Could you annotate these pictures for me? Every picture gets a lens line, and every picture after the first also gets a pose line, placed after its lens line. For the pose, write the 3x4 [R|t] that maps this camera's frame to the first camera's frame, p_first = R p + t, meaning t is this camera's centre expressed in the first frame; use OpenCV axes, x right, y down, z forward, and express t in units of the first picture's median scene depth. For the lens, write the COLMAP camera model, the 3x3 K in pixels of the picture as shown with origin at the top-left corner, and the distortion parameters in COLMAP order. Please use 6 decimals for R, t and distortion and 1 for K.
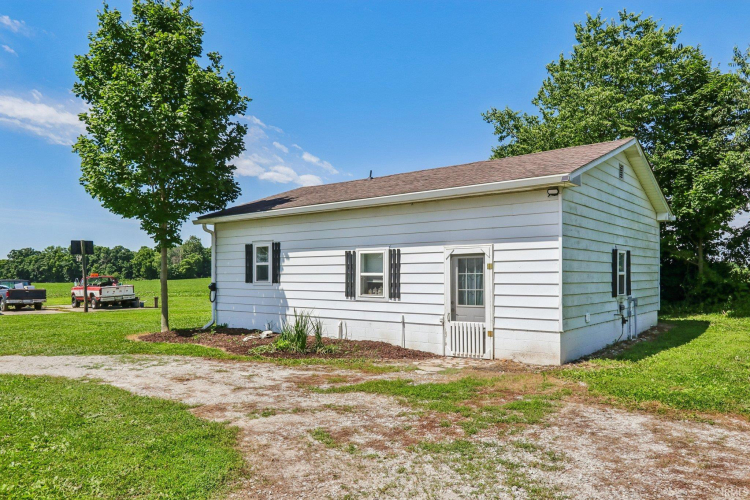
lens RADIAL K [[553.0, 0, 374.4], [0, 553.0, 253.3], [0, 0, 1]] dist [-0.009096, -0.000623]
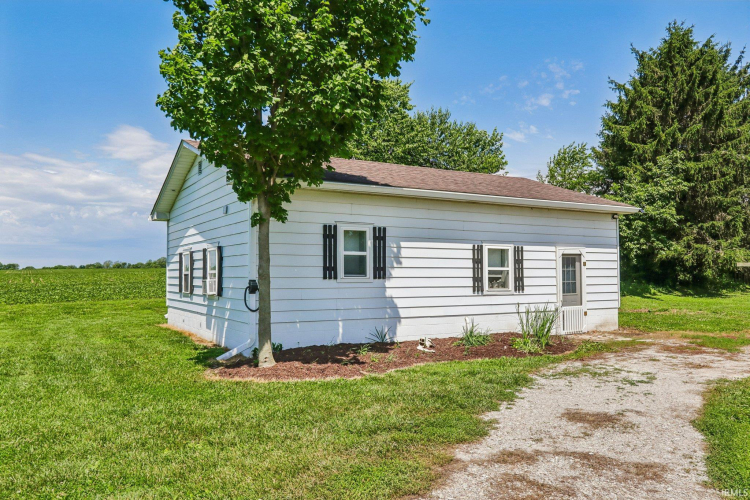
lens RADIAL K [[565.6, 0, 374.7], [0, 565.6, 248.1], [0, 0, 1]] dist [0.008455, 0.001489]
pose [[0.346197, 0.046498, 0.937009, -1.064044], [-0.036982, 0.998671, -0.035894, 0.044682], [-0.937433, -0.022226, 0.347456, 0.831078]]
